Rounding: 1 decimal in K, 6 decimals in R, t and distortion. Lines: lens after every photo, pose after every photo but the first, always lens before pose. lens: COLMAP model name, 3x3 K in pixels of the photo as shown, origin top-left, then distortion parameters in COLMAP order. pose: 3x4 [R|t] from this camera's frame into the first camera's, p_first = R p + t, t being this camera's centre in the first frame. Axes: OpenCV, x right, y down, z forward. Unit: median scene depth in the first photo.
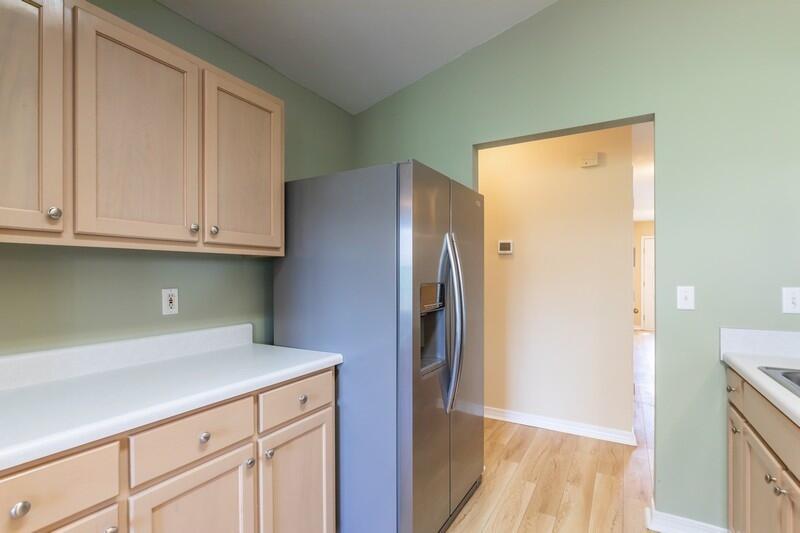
lens RADIAL K [[391.0, 0, 390.9], [0, 391.0, 274.5], [0, 0, 1]] dist [0.001089, 0.000162]
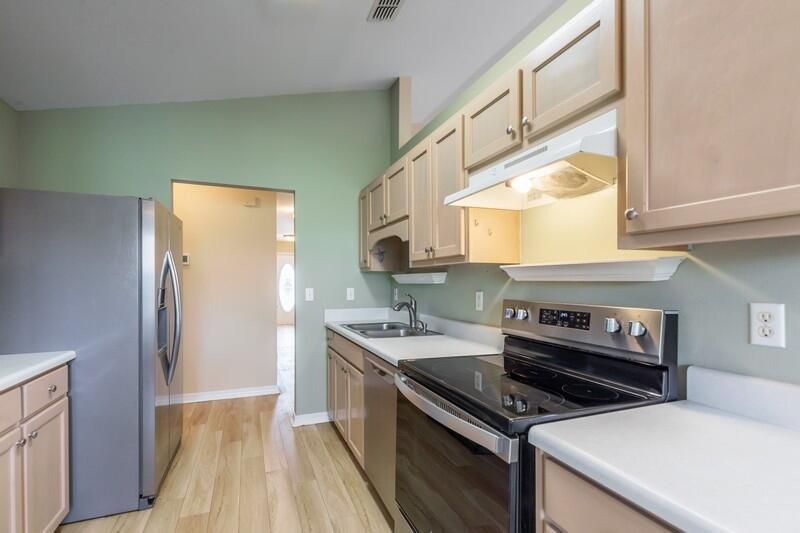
lens RADIAL K [[364.5, 0, 397.6], [0, 364.5, 284.6], [0, 0, 1]] dist [0.000119, 0.000020]
pose [[0.602381, -0.004867, 0.798194, -0.312560], [0.000404, 0.999983, 0.005793, 0.002201], [-0.798208, -0.003167, 0.602373, -0.311365]]
